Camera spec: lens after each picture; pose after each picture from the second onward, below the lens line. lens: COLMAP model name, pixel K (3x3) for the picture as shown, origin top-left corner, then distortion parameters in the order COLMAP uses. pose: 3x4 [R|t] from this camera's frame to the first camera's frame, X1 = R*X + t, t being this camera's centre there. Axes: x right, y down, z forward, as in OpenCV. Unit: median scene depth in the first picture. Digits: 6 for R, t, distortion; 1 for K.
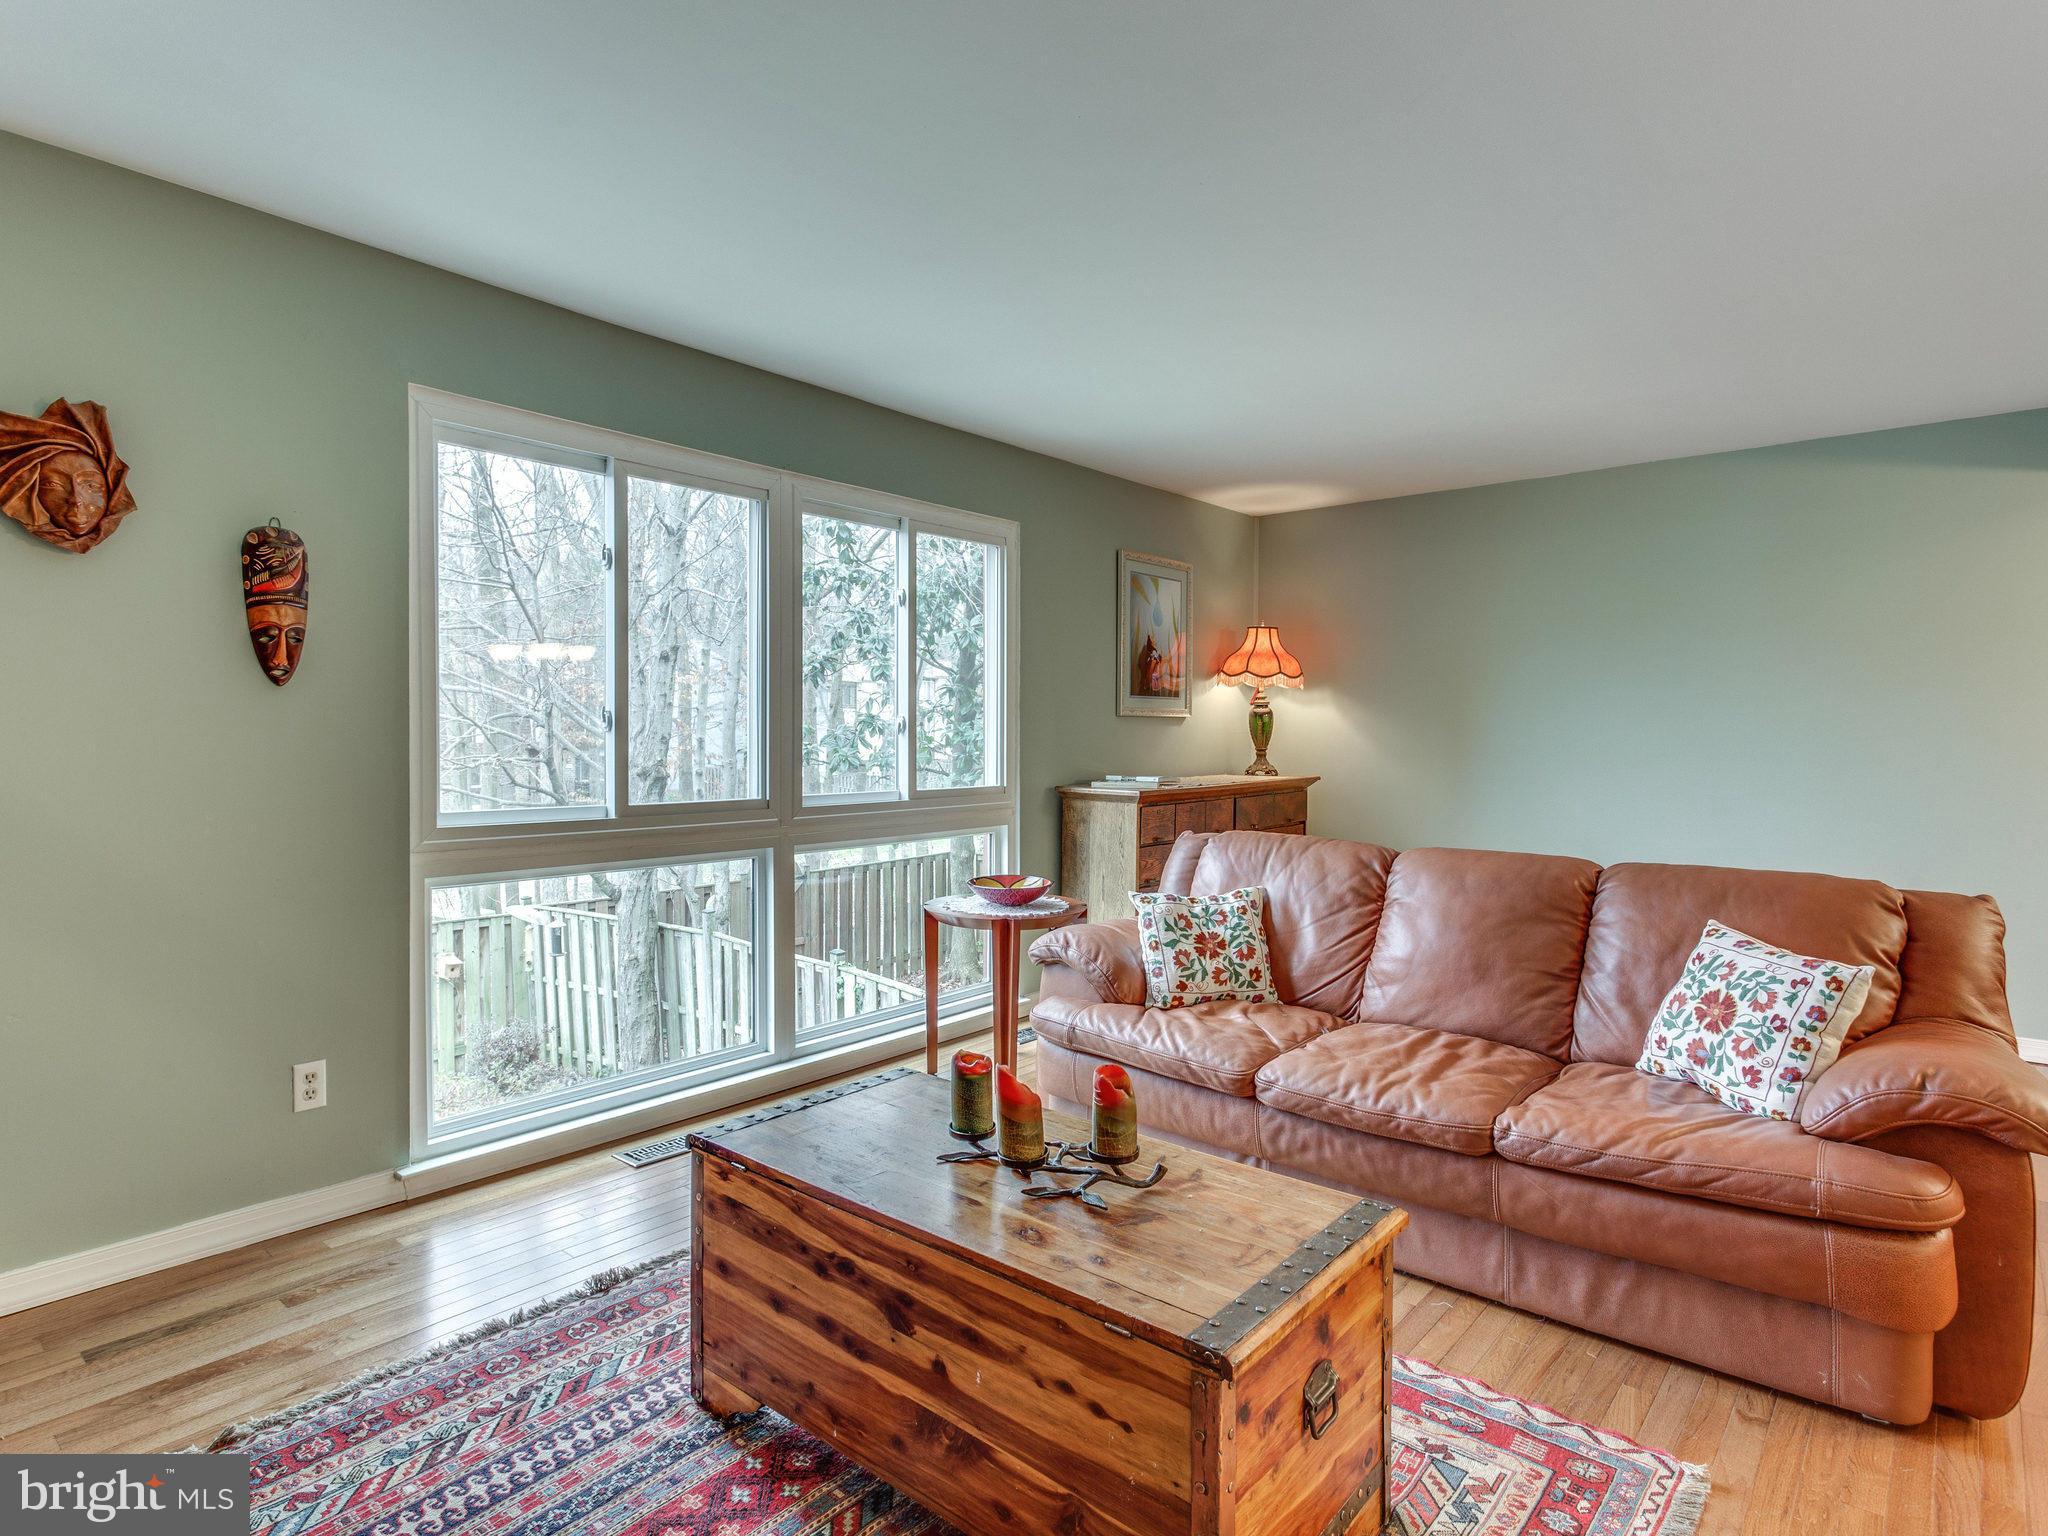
lens RADIAL K [[1130.3, 0, 1013.5], [0, 1130.3, 774.9], [0, 0, 1]] dist [0.002906, 0.003872]
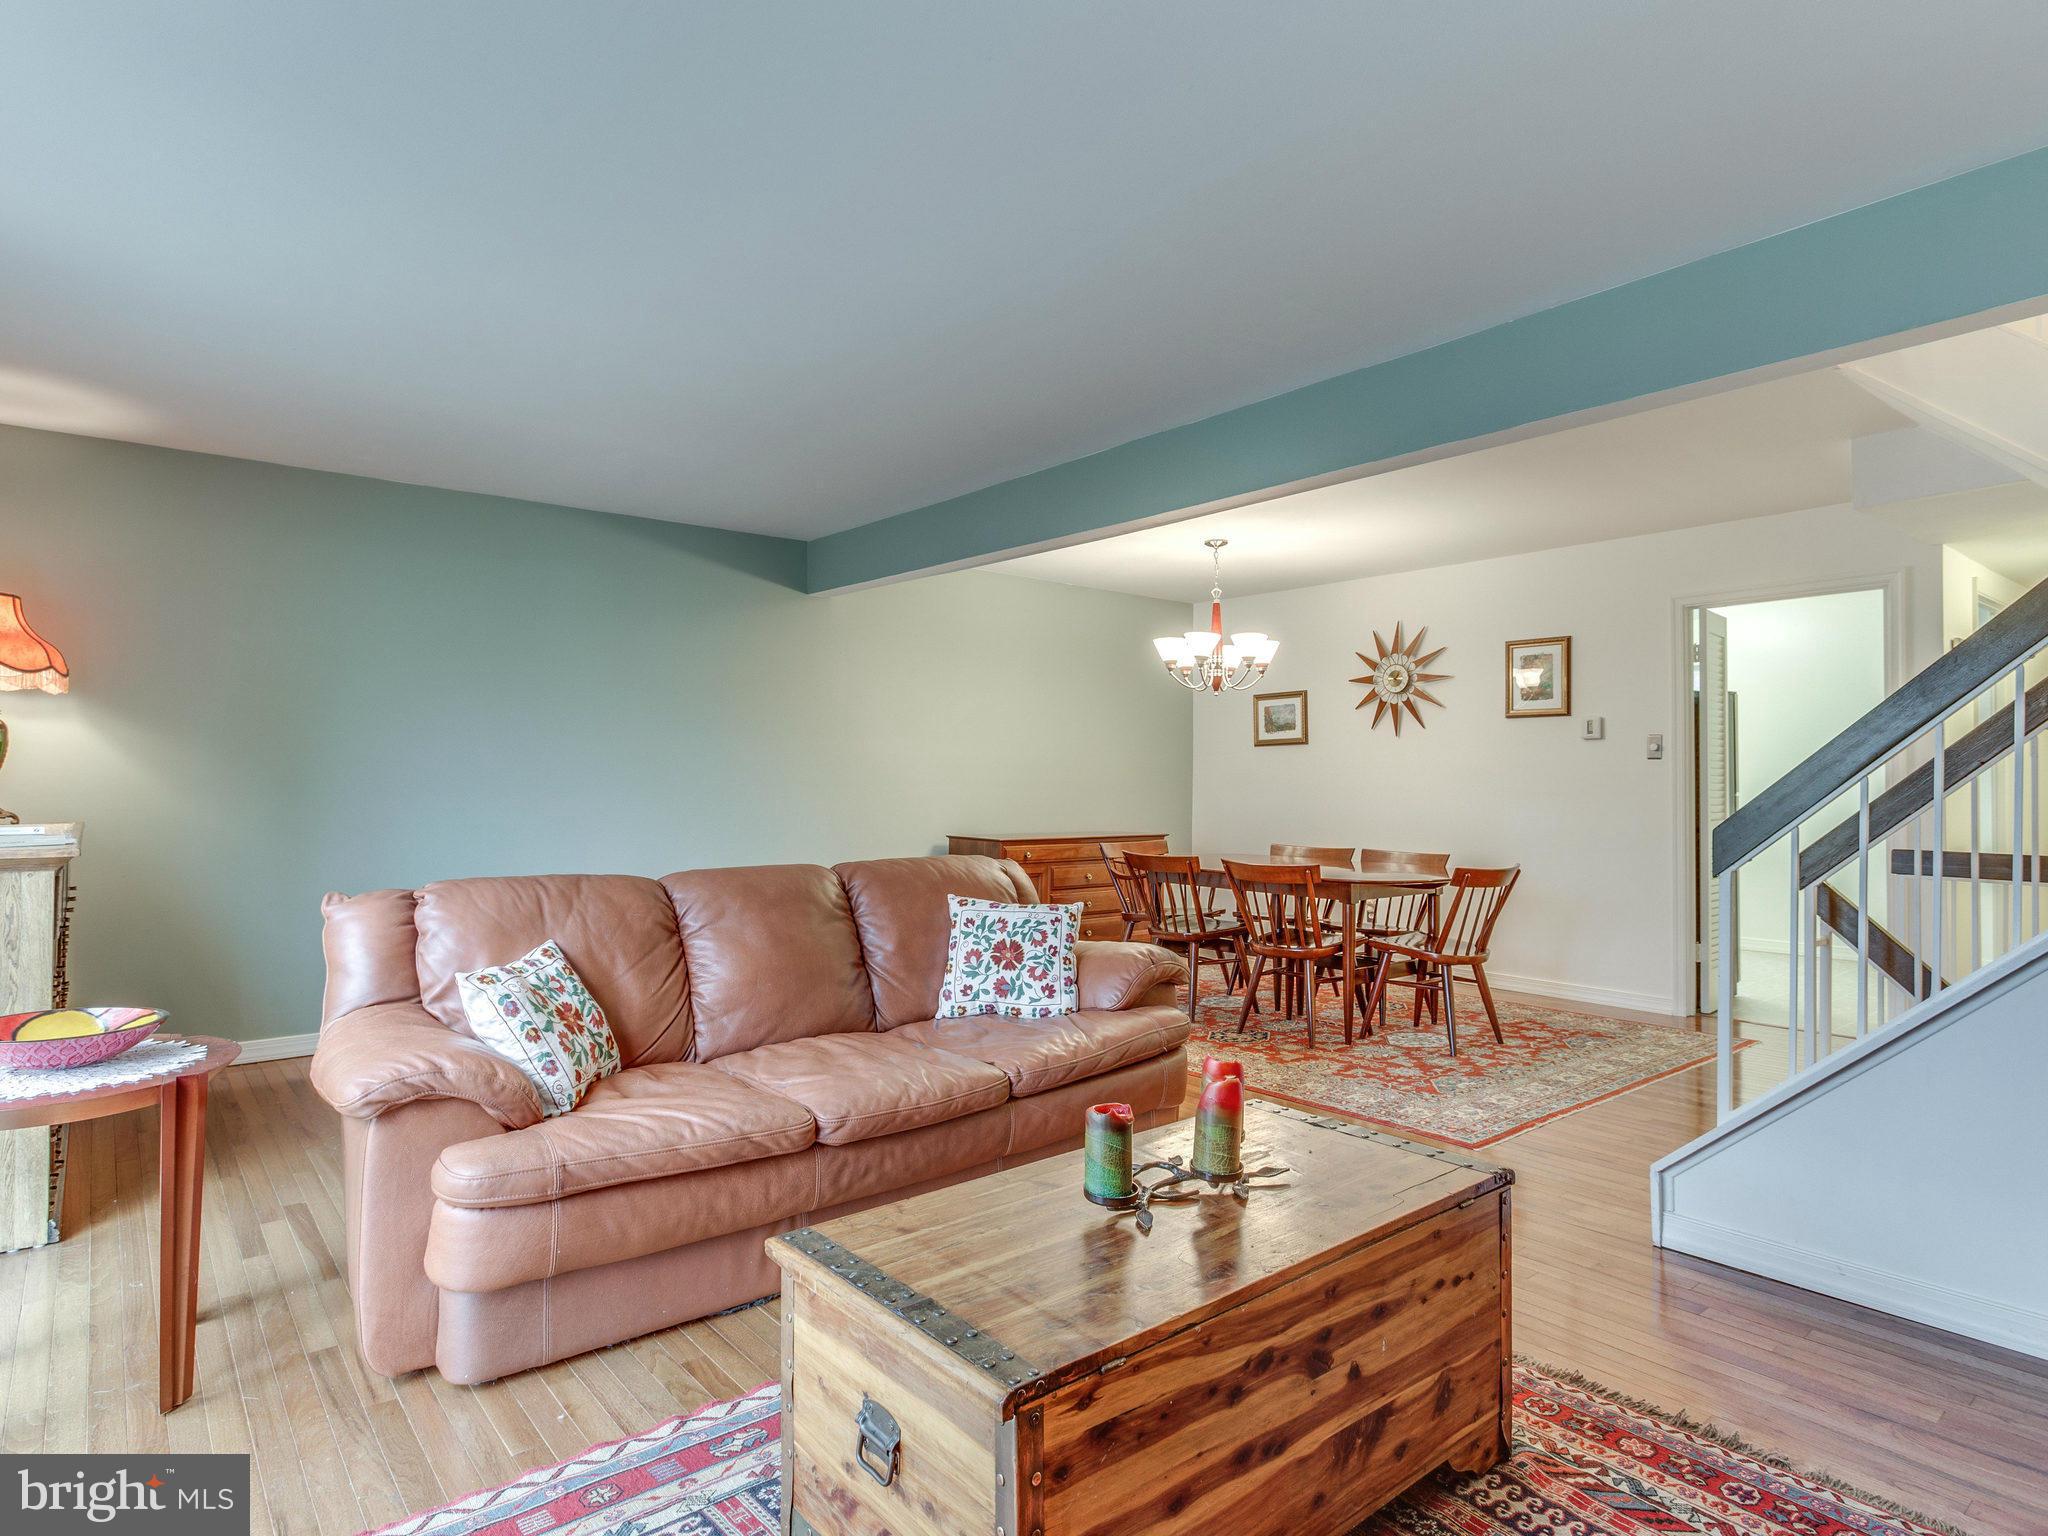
lens RADIAL K [[1130.3, 0, 1031.1], [0, 1130.3, 753.4], [0, 0, 1]] dist [0.002906, 0.003872]
pose [[0.163688, 0.016182, 0.986380, -0.554597], [0.040977, 0.998891, -0.023187, -0.002219], [-0.985661, 0.044214, 0.162843, 0.554629]]
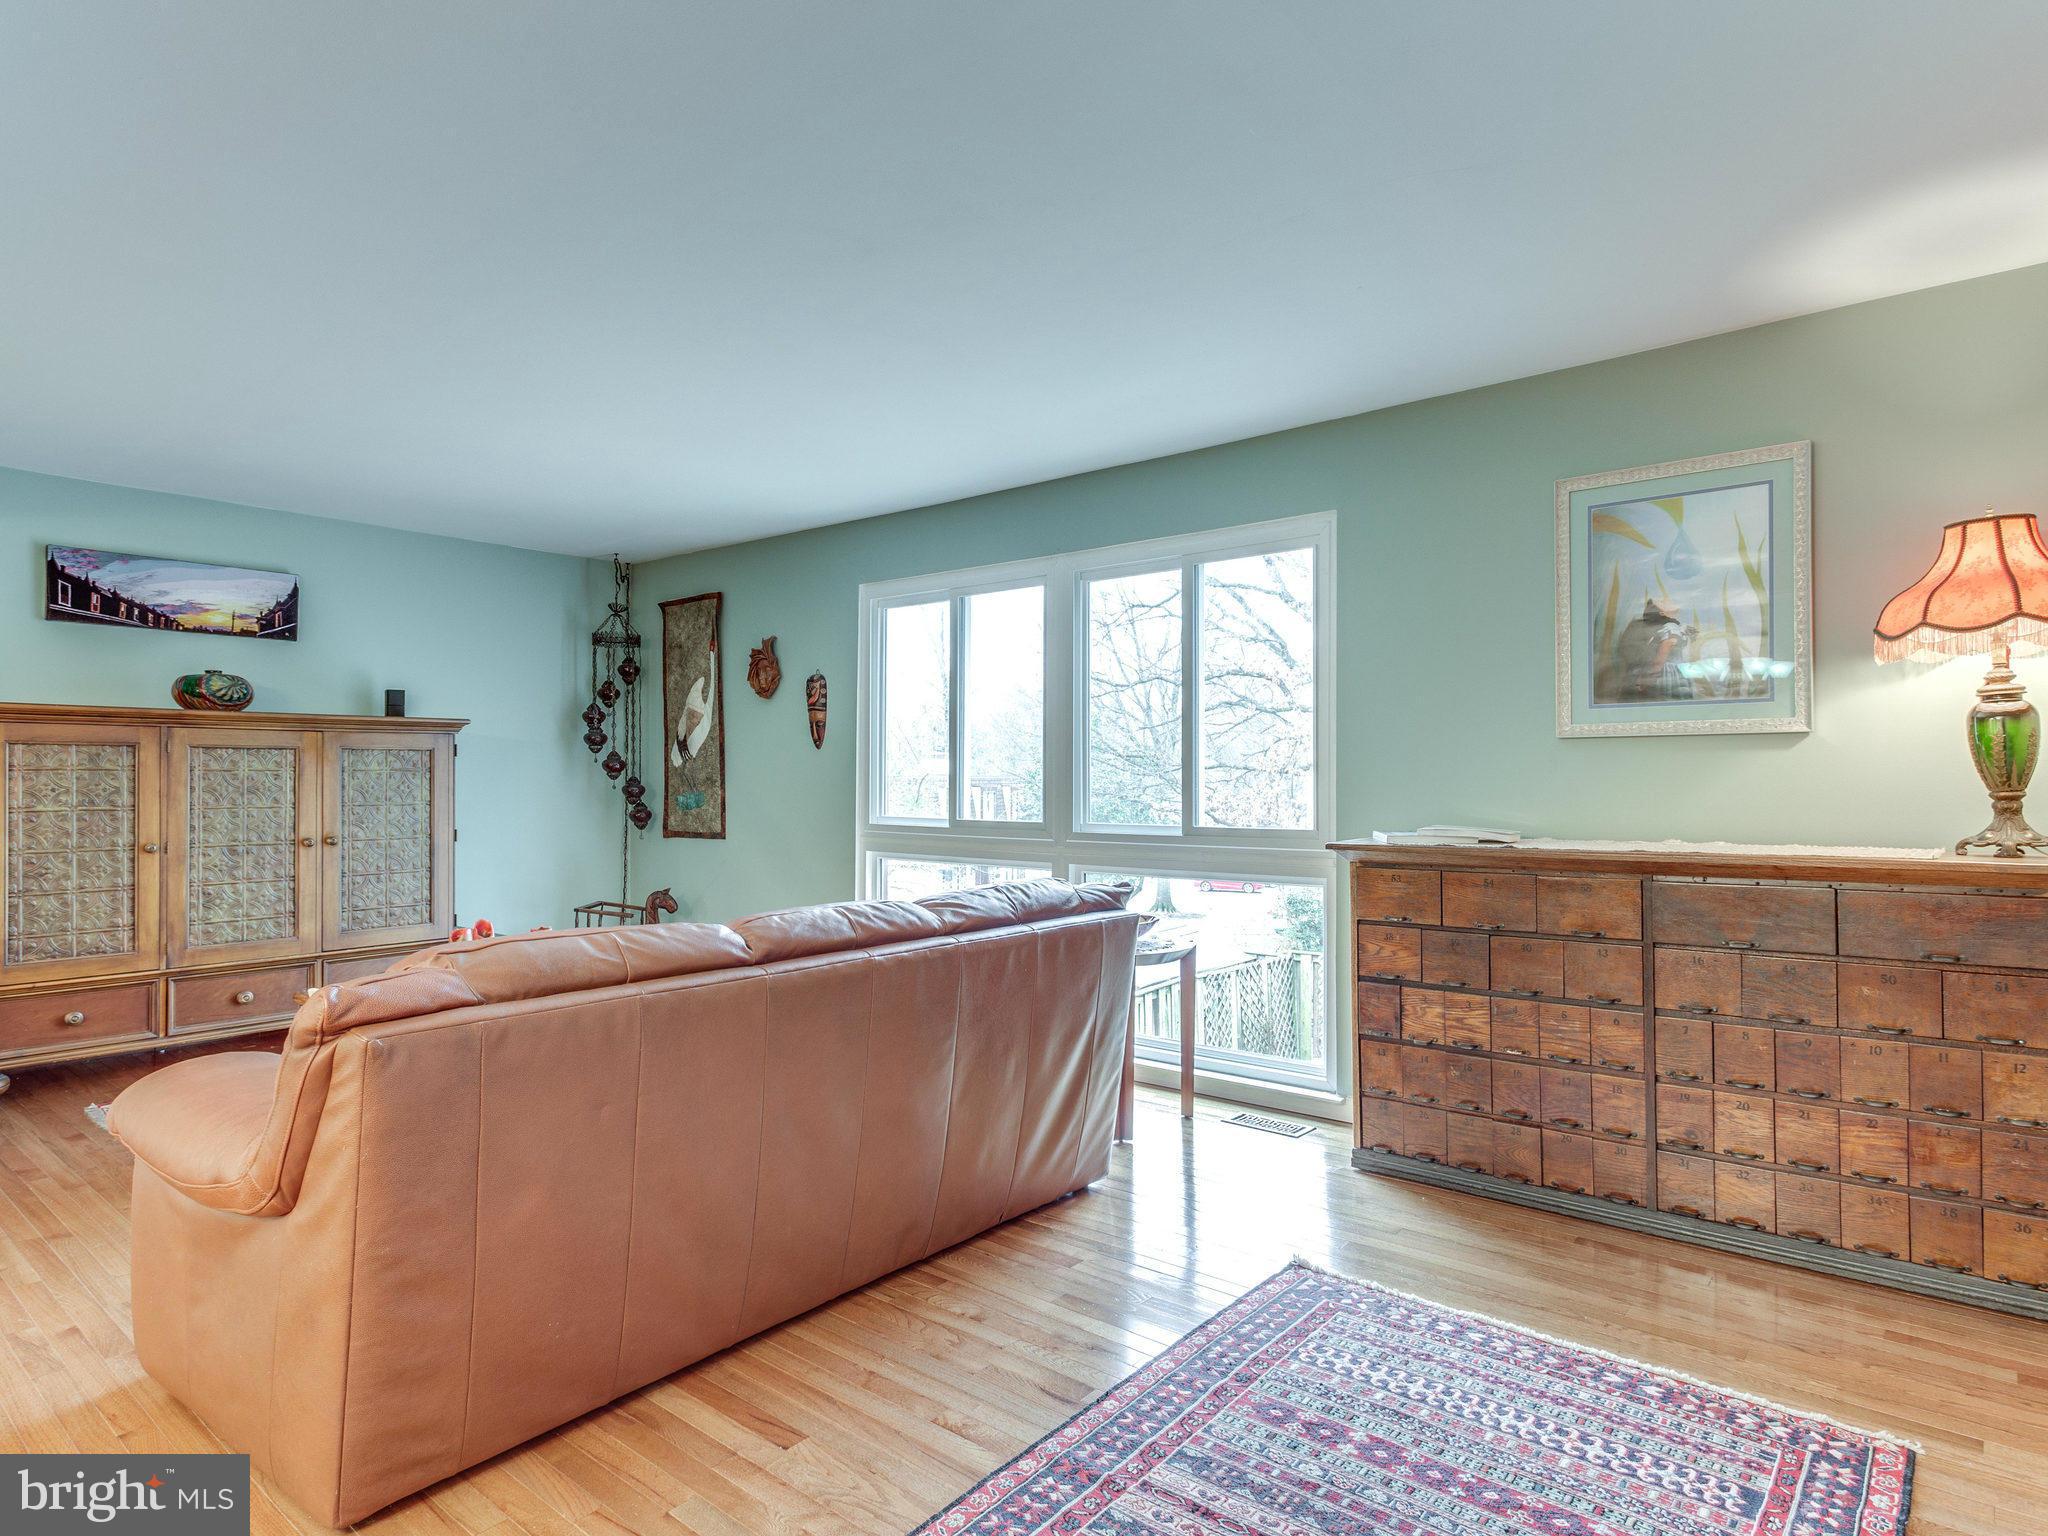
lens RADIAL K [[1130.3, 0, 1021.0], [0, 1130.3, 773.9], [0, 0, 1]] dist [0.002906, 0.003872]
pose [[0.005910, -0.009512, -0.999937, 1.162415], [-0.039312, 0.999180, -0.009737, -0.021538], [0.999209, 0.039367, 0.005531, 1.099383]]
